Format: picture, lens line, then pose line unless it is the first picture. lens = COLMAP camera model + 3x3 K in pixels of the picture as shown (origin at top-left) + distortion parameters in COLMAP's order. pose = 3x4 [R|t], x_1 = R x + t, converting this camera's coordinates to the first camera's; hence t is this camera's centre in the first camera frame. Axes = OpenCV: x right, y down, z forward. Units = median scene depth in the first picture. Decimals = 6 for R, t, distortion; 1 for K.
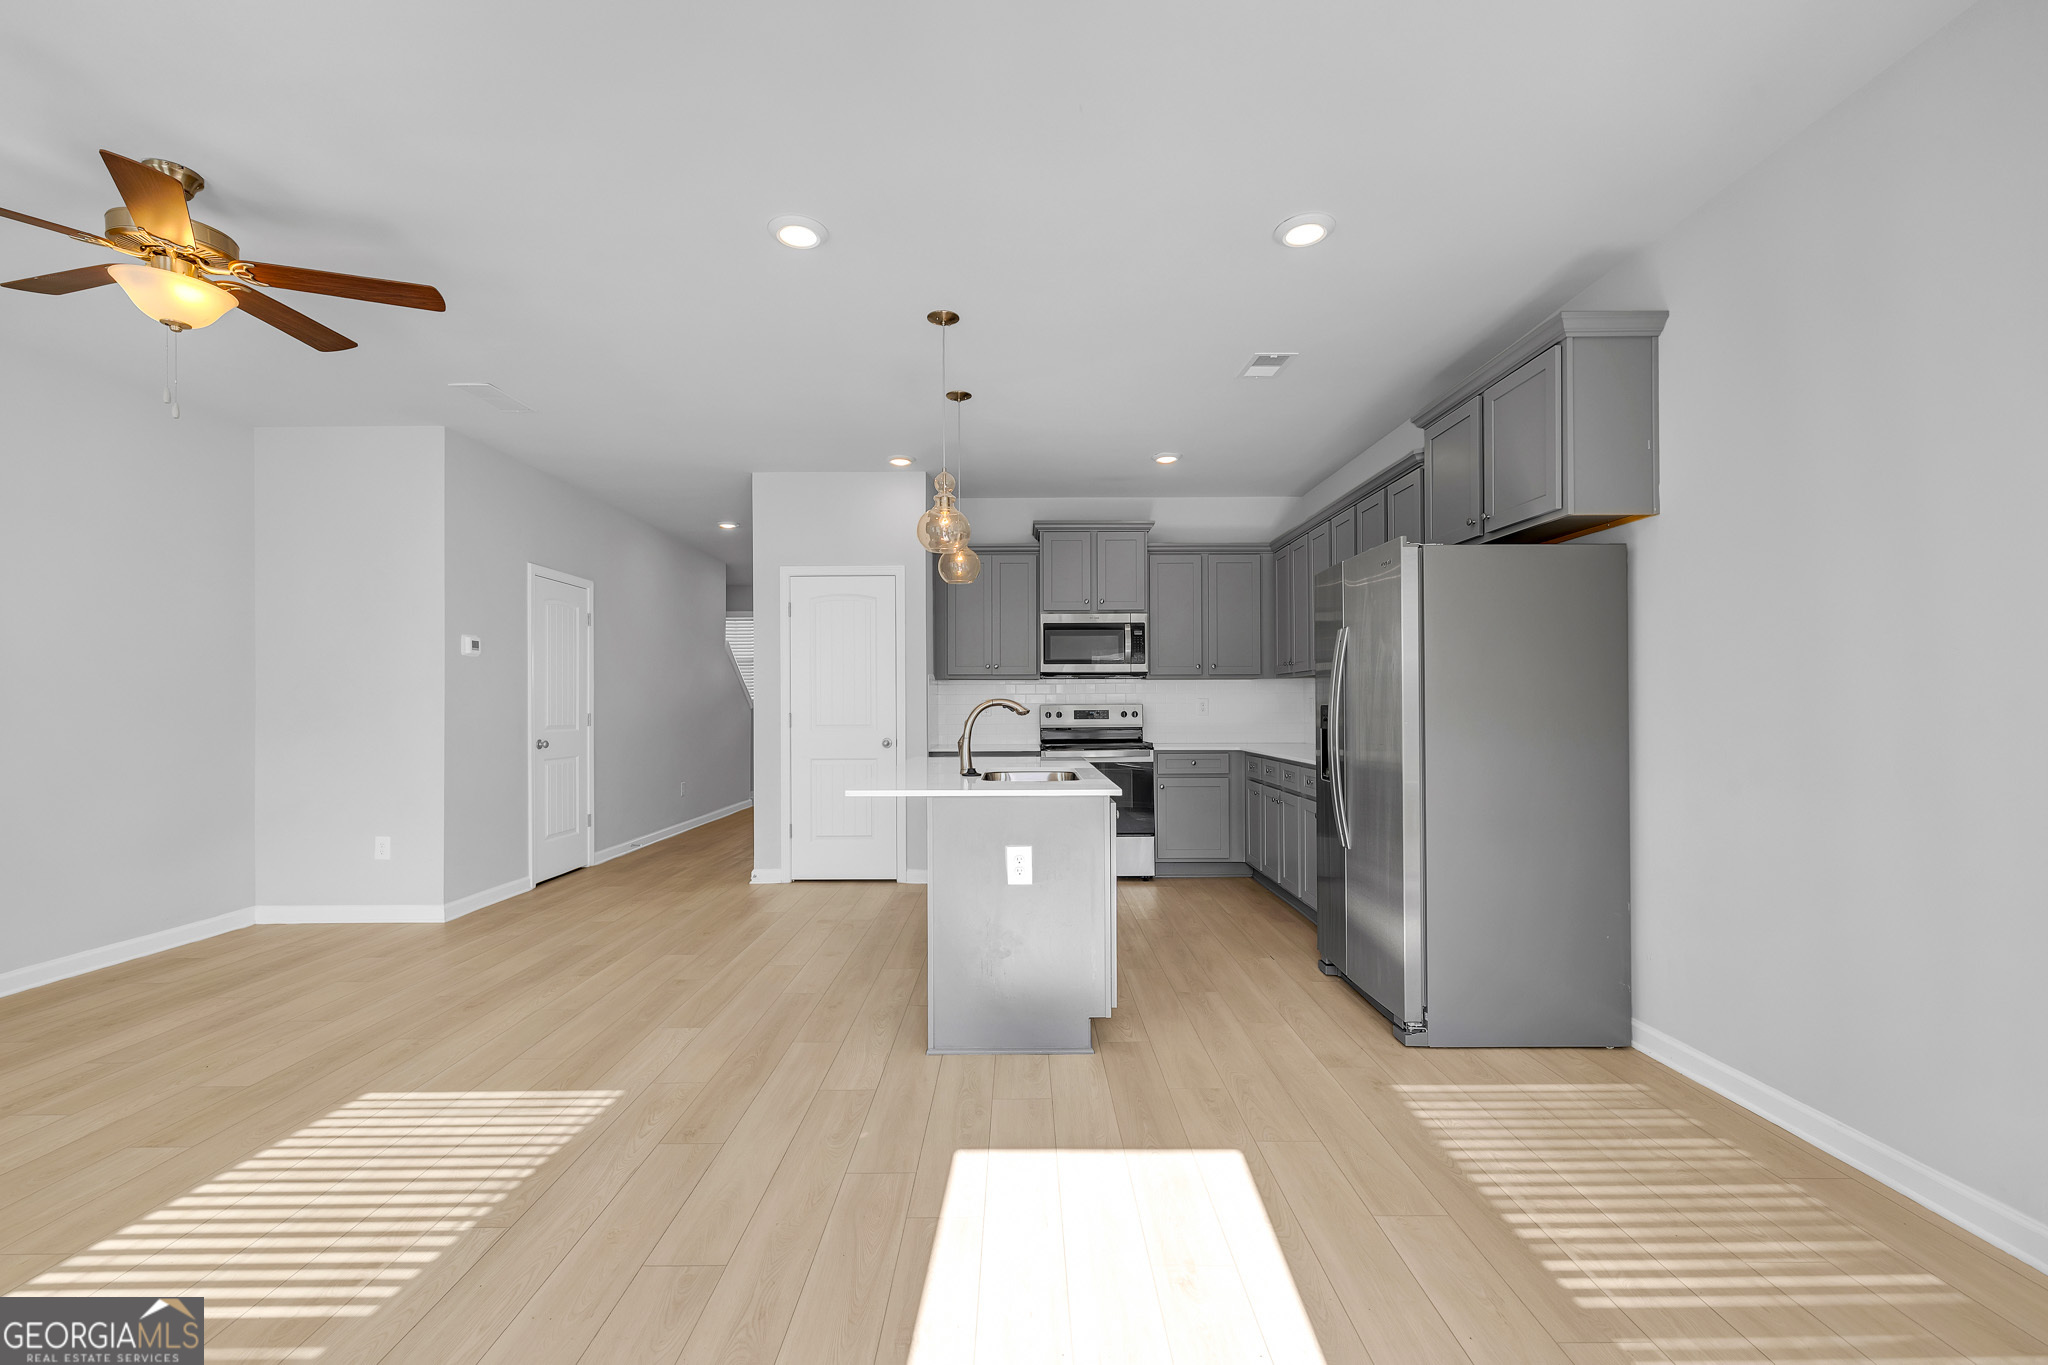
lens RADIAL K [[874.7, 0, 1024.0], [0, 874.7, 682.5], [0, 0, 1]] dist [-0.001218, -0.000291]
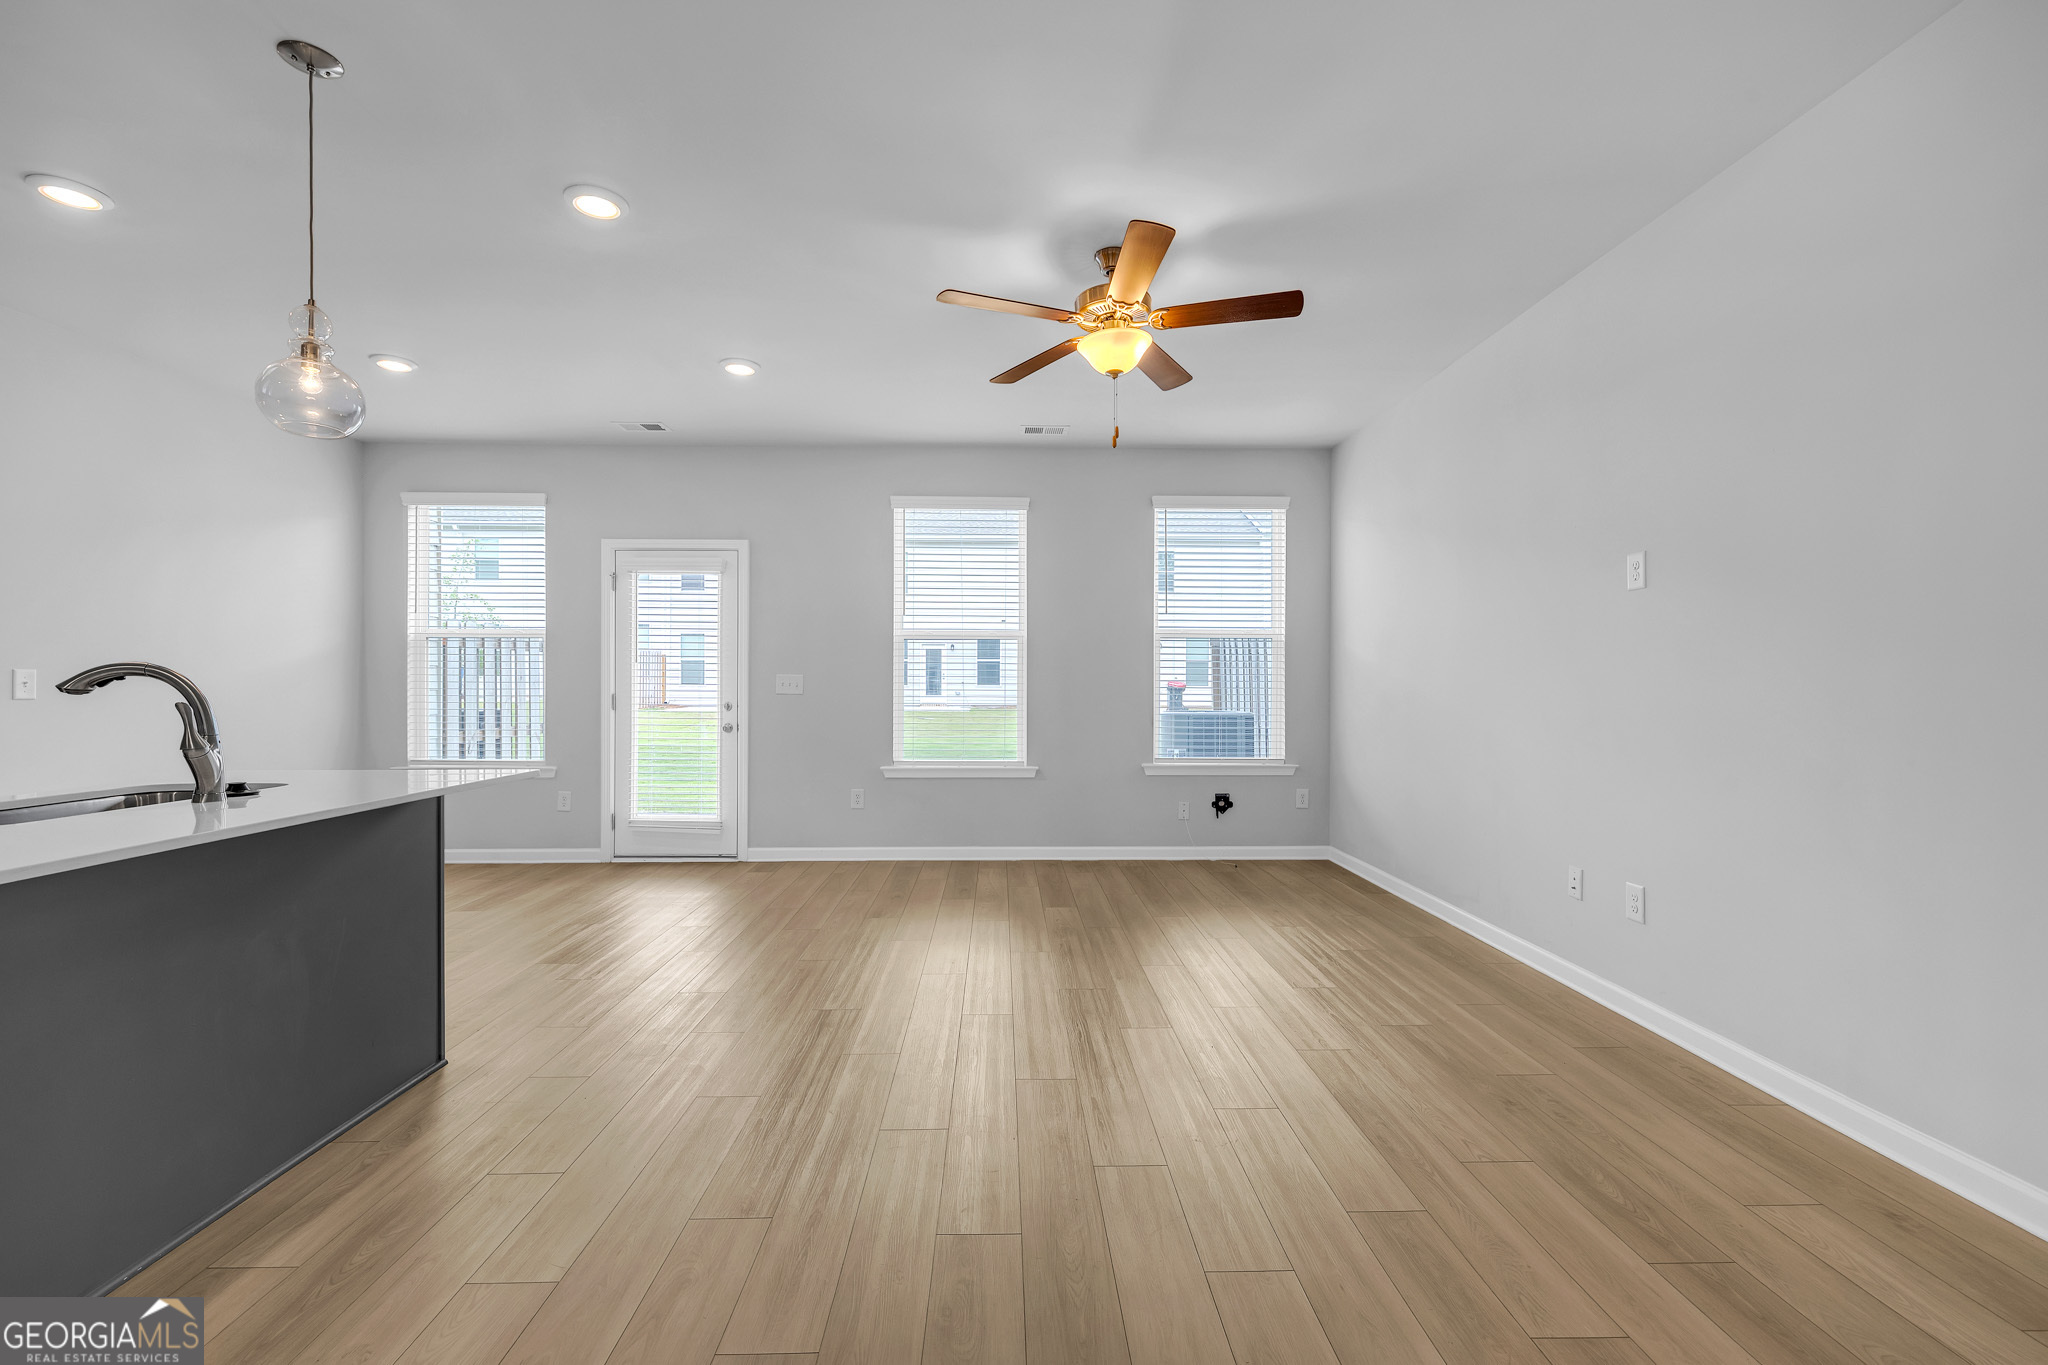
lens RADIAL K [[874.7, 0, 1024.0], [0, 874.7, 682.5], [0, 0, 1]] dist [-0.001218, -0.000291]
pose [[-0.999878, 0.001005, -0.015565, -0.534585], [0.001413, 0.999655, -0.026226, 0.047681], [0.015533, -0.026245, -0.999535, 1.490632]]
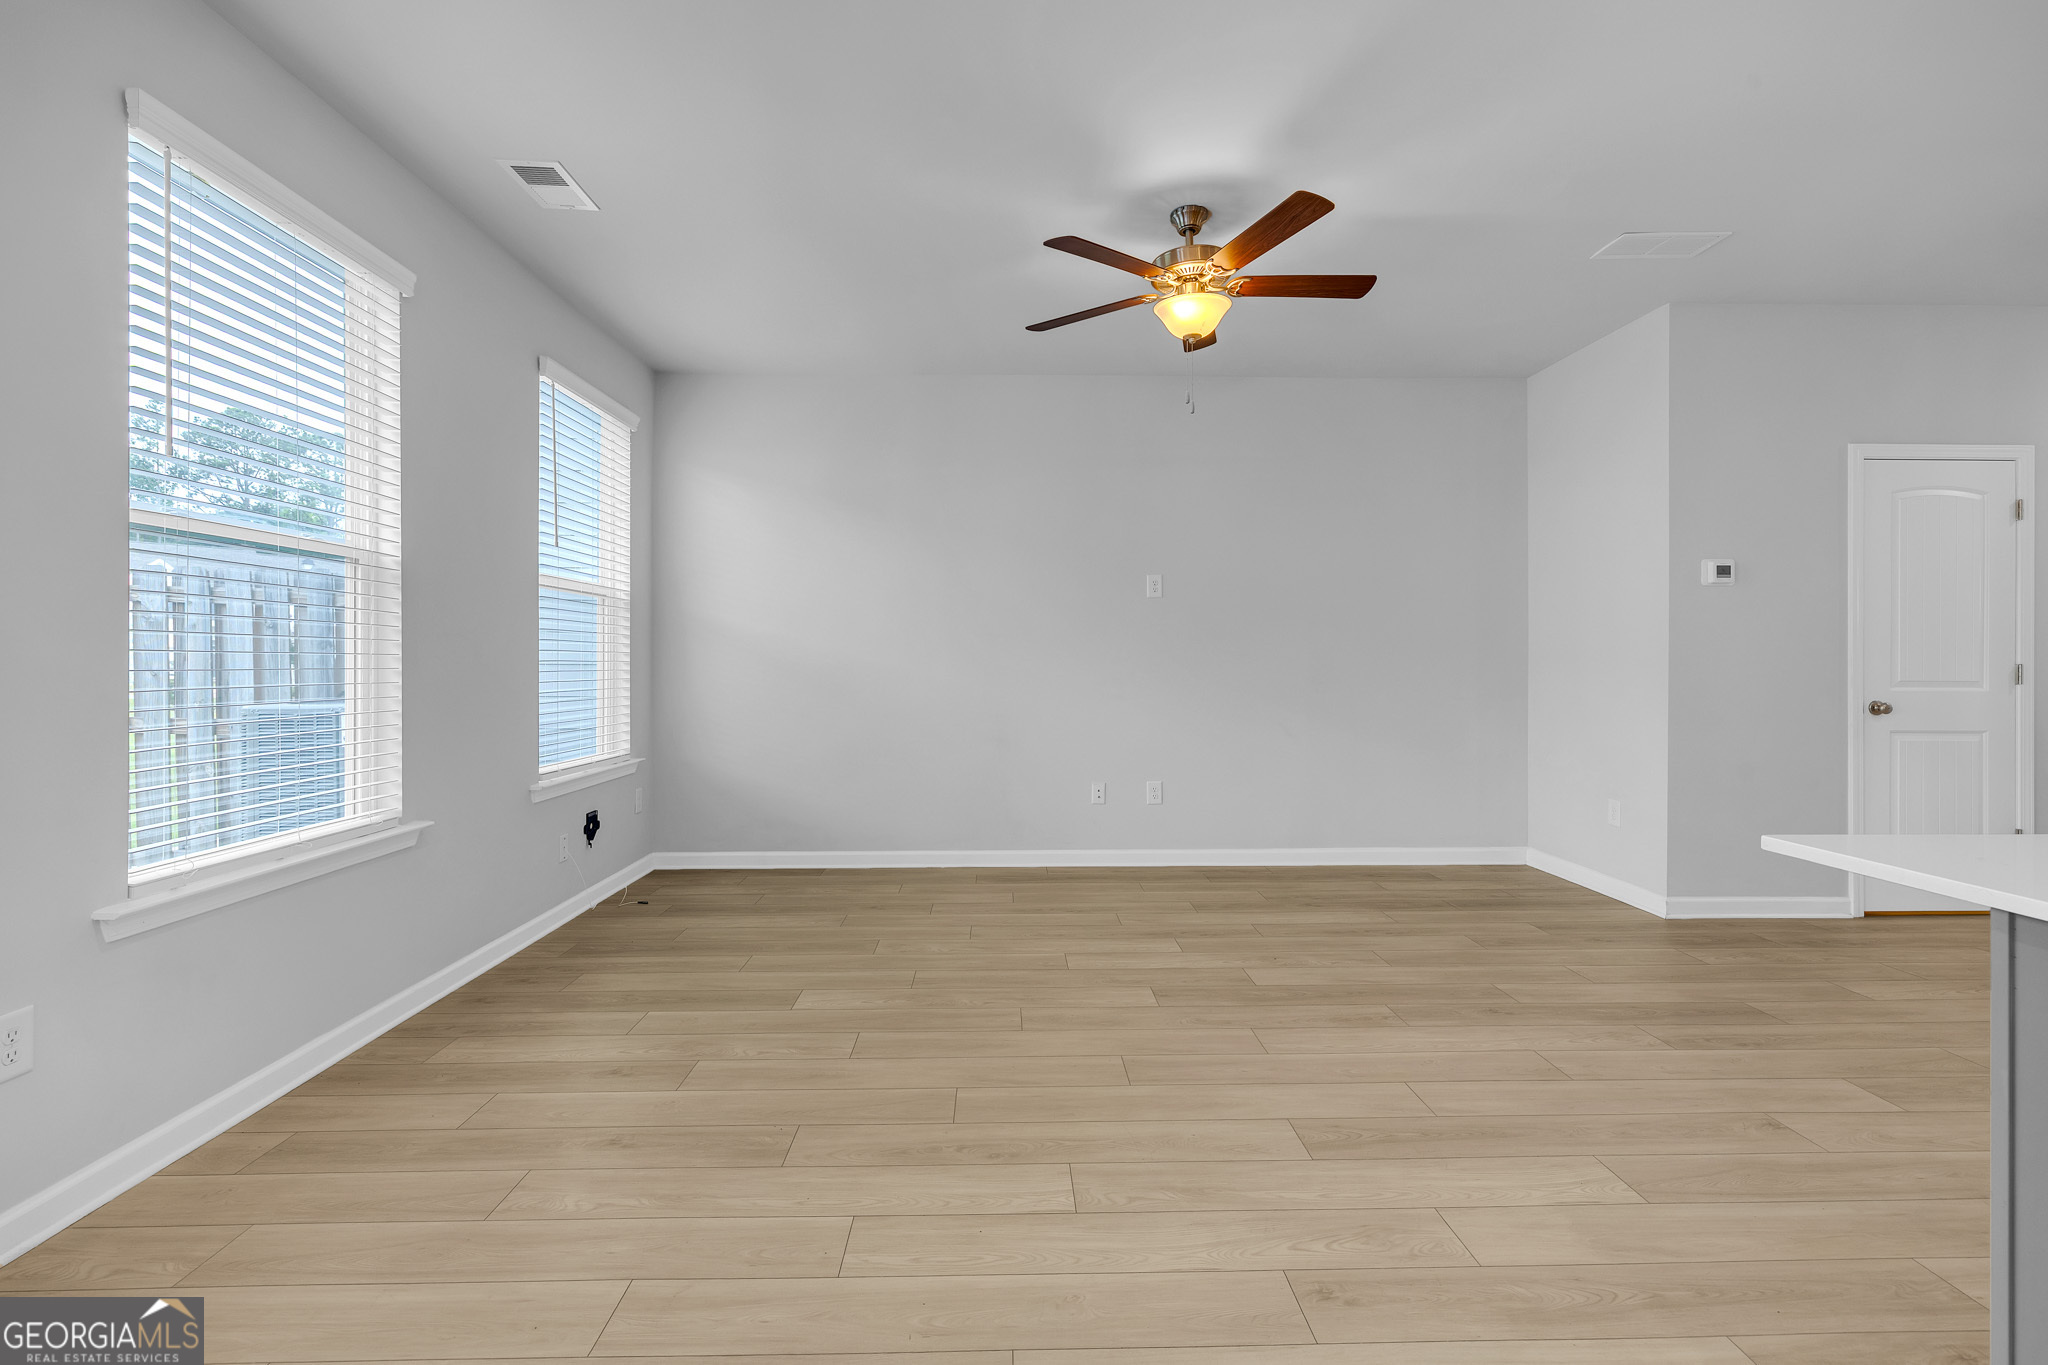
lens RADIAL K [[886.0, 0, 1024.4], [0, 886.0, 649.6], [0, 0, 1]] dist [0.002492, -0.000050]
pose [[0.020438, -0.004082, -0.999783, 0.178771], [0.022396, 0.999743, -0.003624, 0.019978], [0.999540, -0.022317, 0.020524, 0.494548]]
